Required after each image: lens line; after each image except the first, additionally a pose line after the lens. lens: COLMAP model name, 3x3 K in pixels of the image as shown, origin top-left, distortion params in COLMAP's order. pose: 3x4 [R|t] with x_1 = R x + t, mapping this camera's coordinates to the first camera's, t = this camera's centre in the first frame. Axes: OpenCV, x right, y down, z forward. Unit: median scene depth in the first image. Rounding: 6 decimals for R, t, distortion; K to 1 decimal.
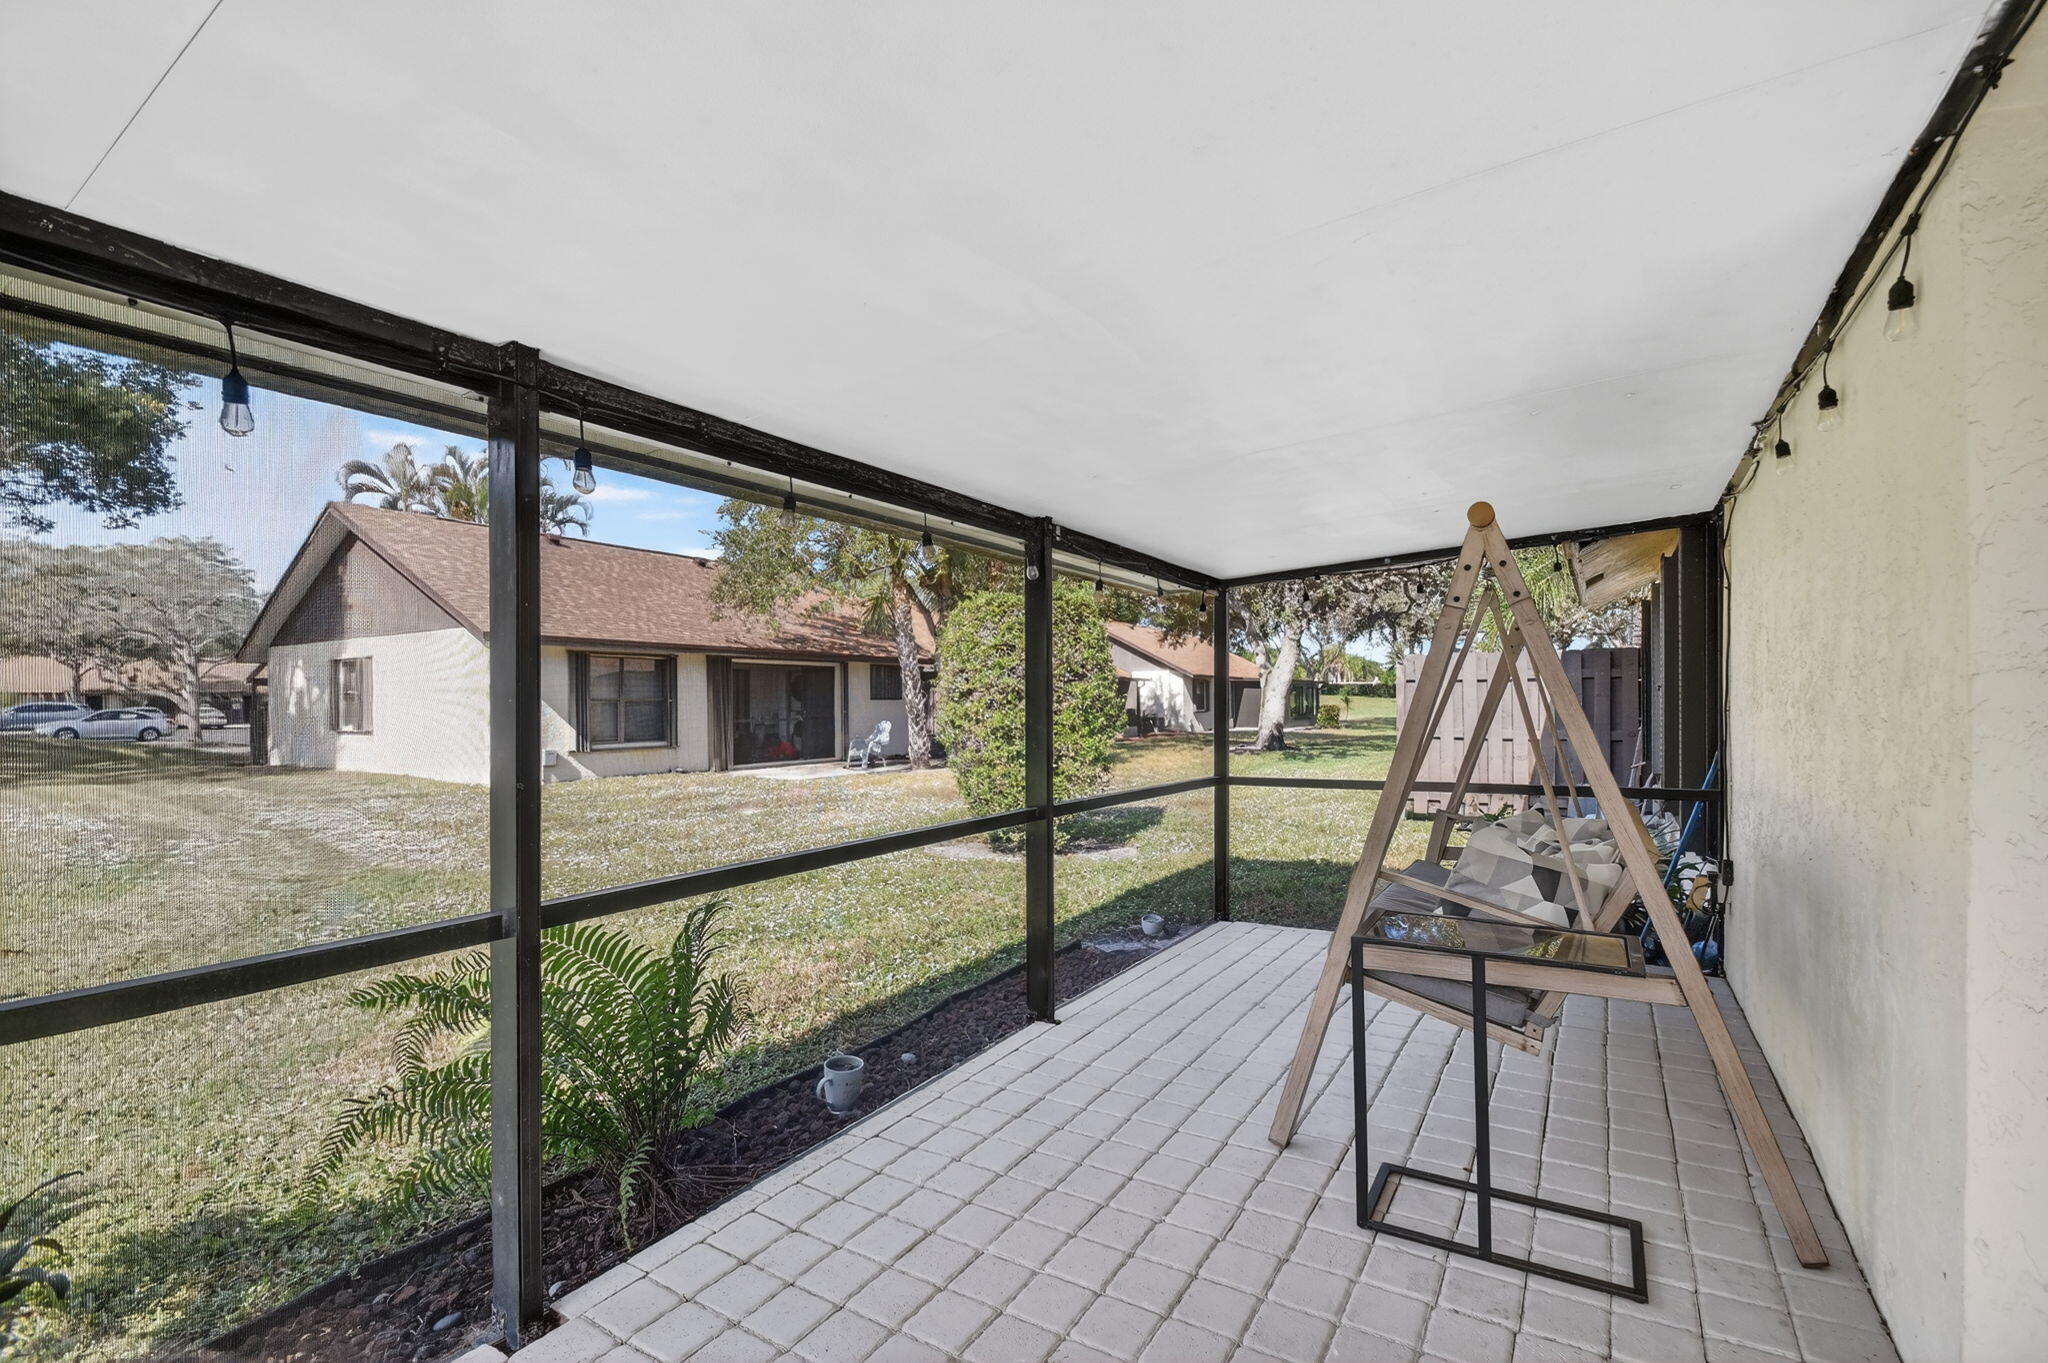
lens RADIAL K [[907.1, 0, 1029.4], [0, 907.1, 697.8], [0, 0, 1]] dist [-0.002650, -0.007478]
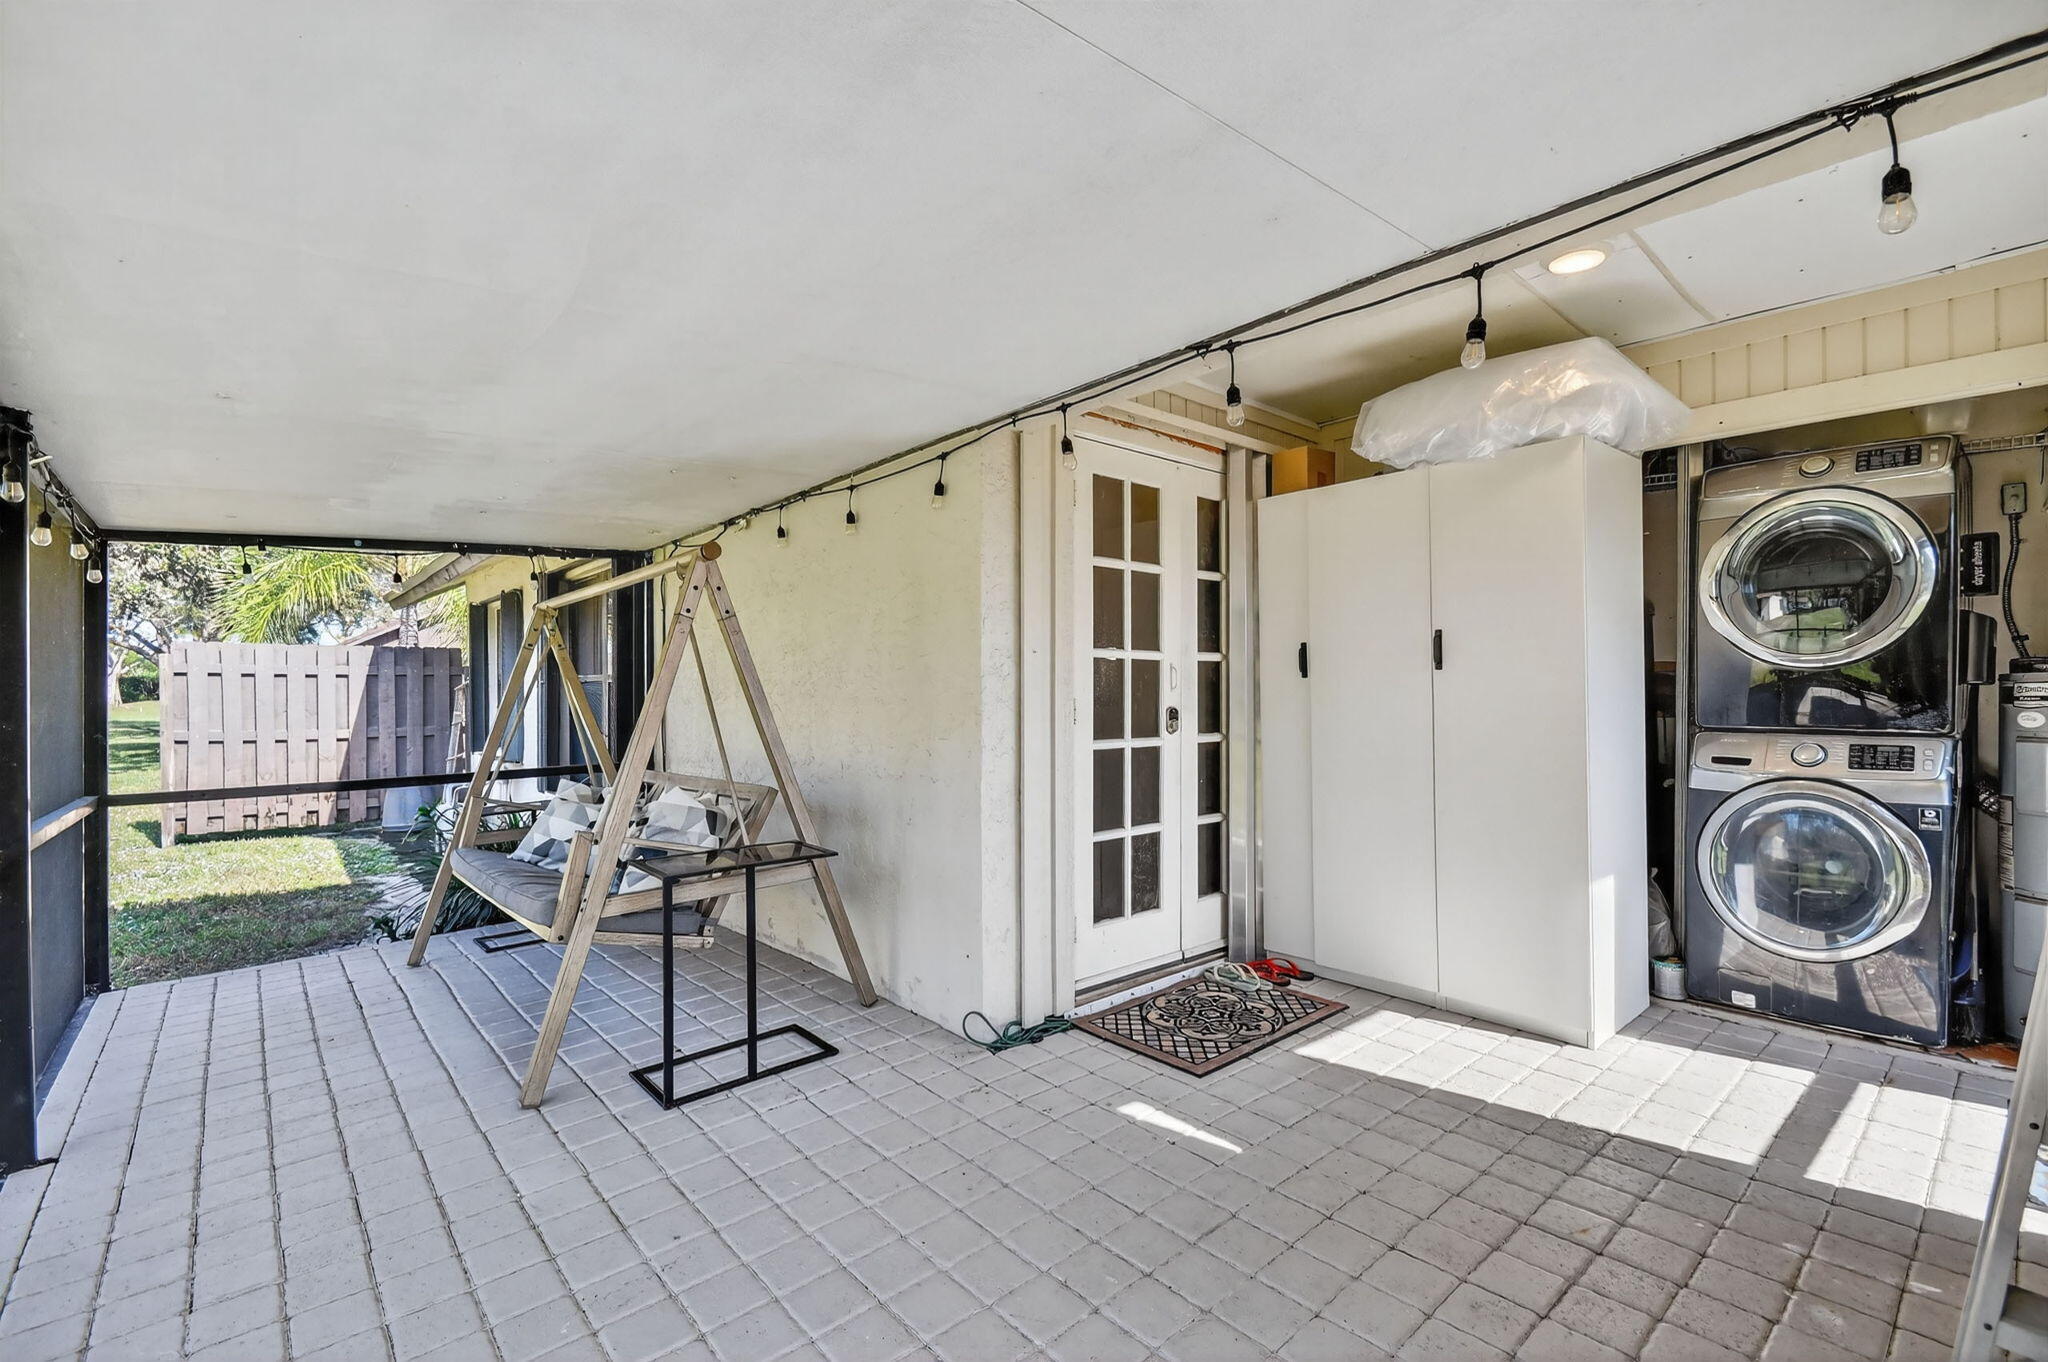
lens RADIAL K [[907.1, 0, 1023.3], [0, 907.1, 688.8], [0, 0, 1]] dist [-0.002650, -0.007478]
pose [[0.289700, 0.001522, 0.957116, -0.122000], [0.008200, 0.999958, -0.004073, 0.002613], [-0.957082, 0.009028, 0.289676, 0.028879]]
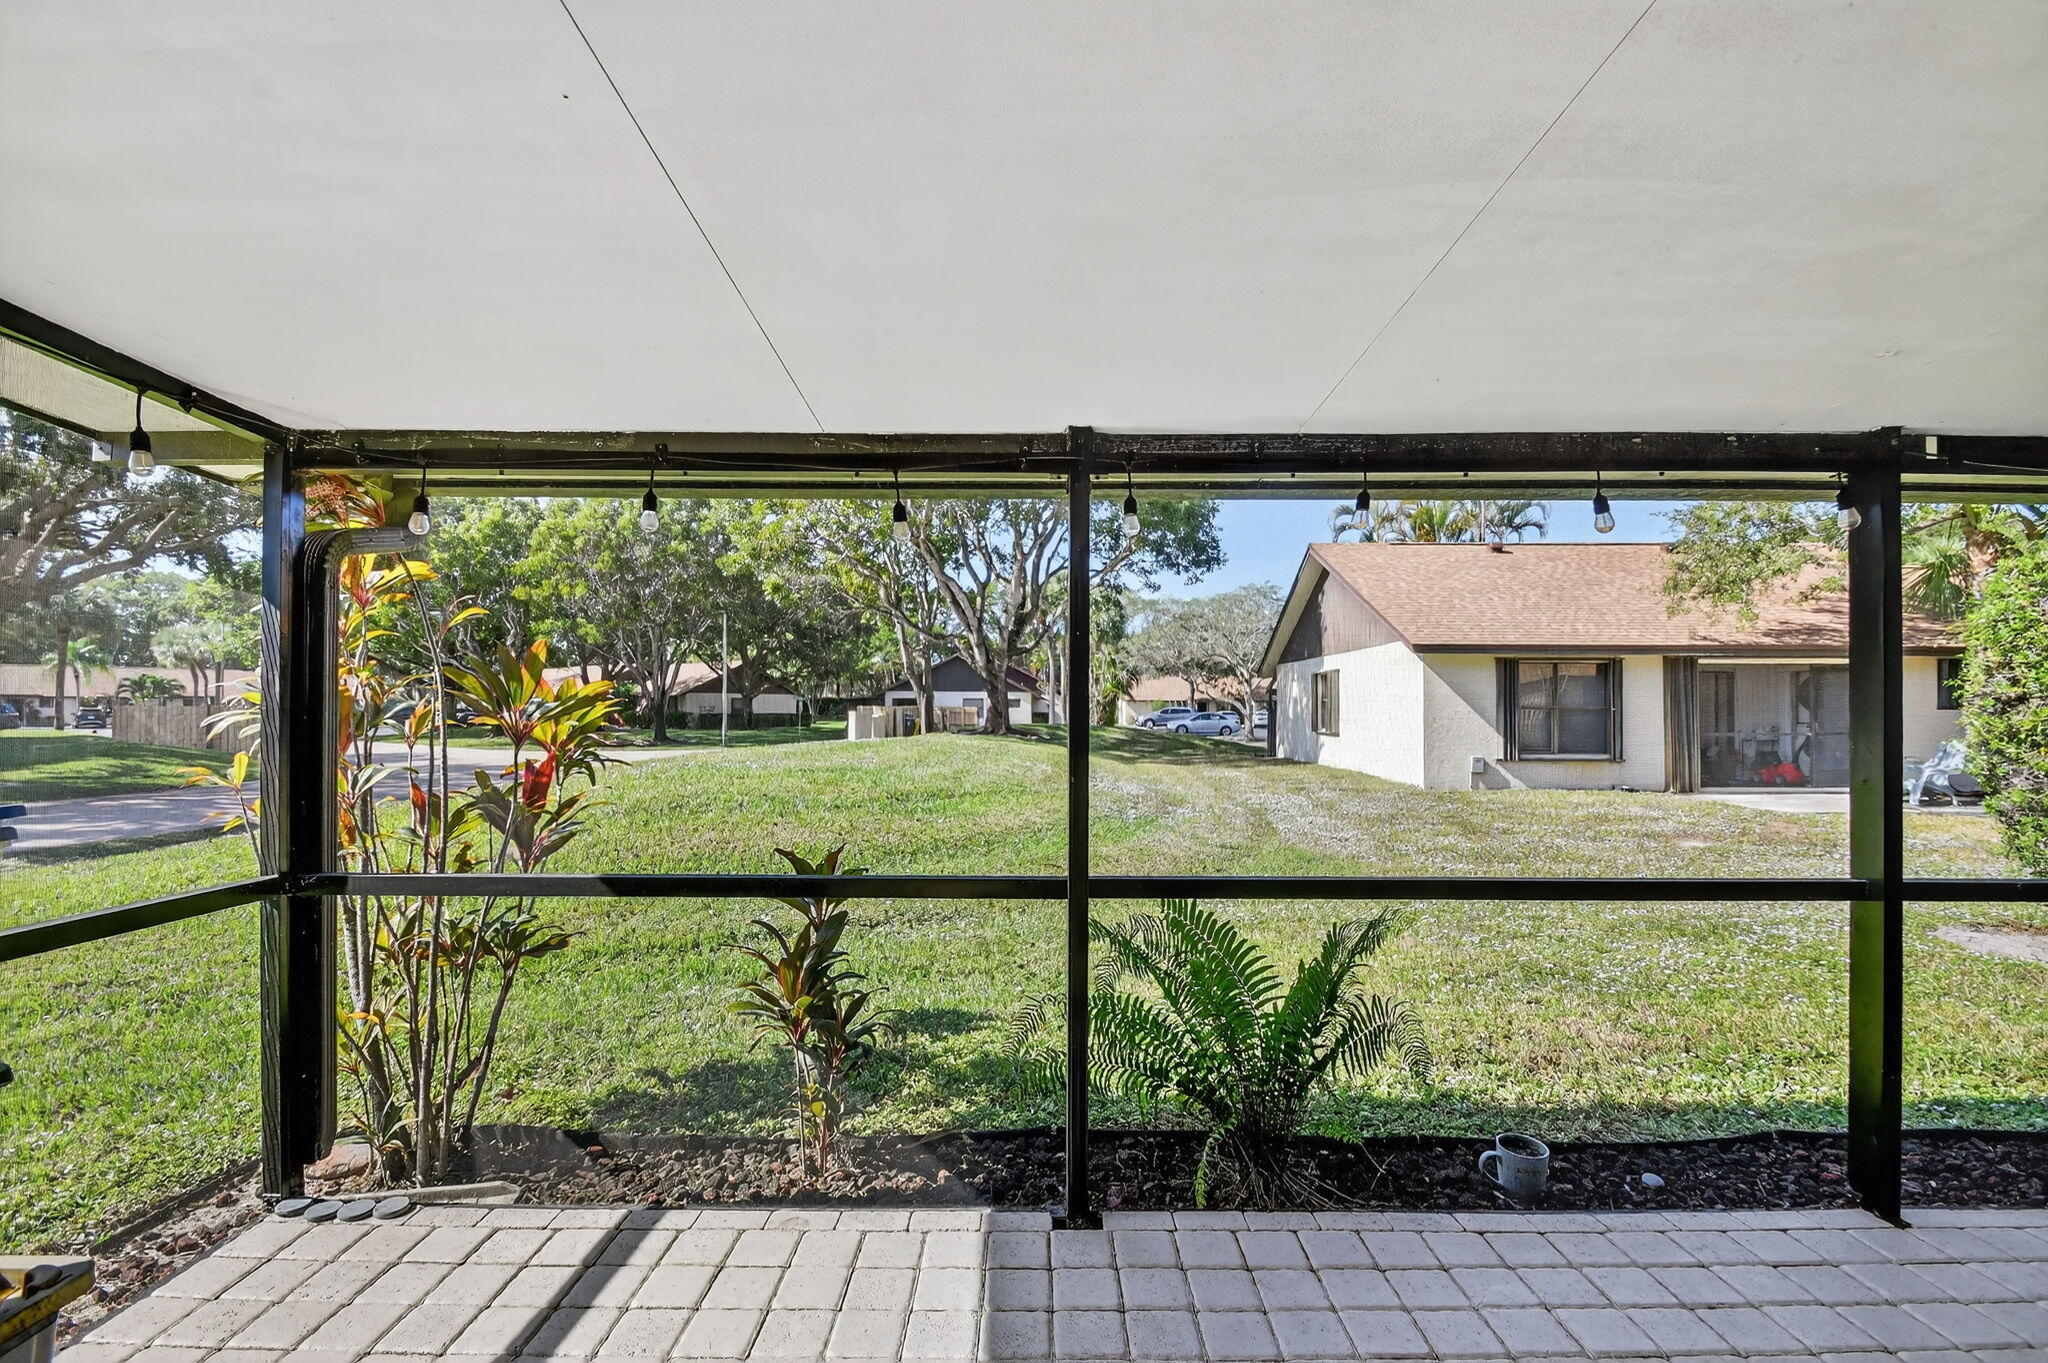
lens RADIAL K [[907.1, 0, 1029.6], [0, 907.1, 692.1], [0, 0, 1]] dist [-0.002650, -0.007478]
pose [[0.514576, -0.009340, -0.857394, 0.077174], [-0.002386, 0.999921, -0.012324, -0.001163], [0.857441, 0.008387, 0.514513, 0.047938]]
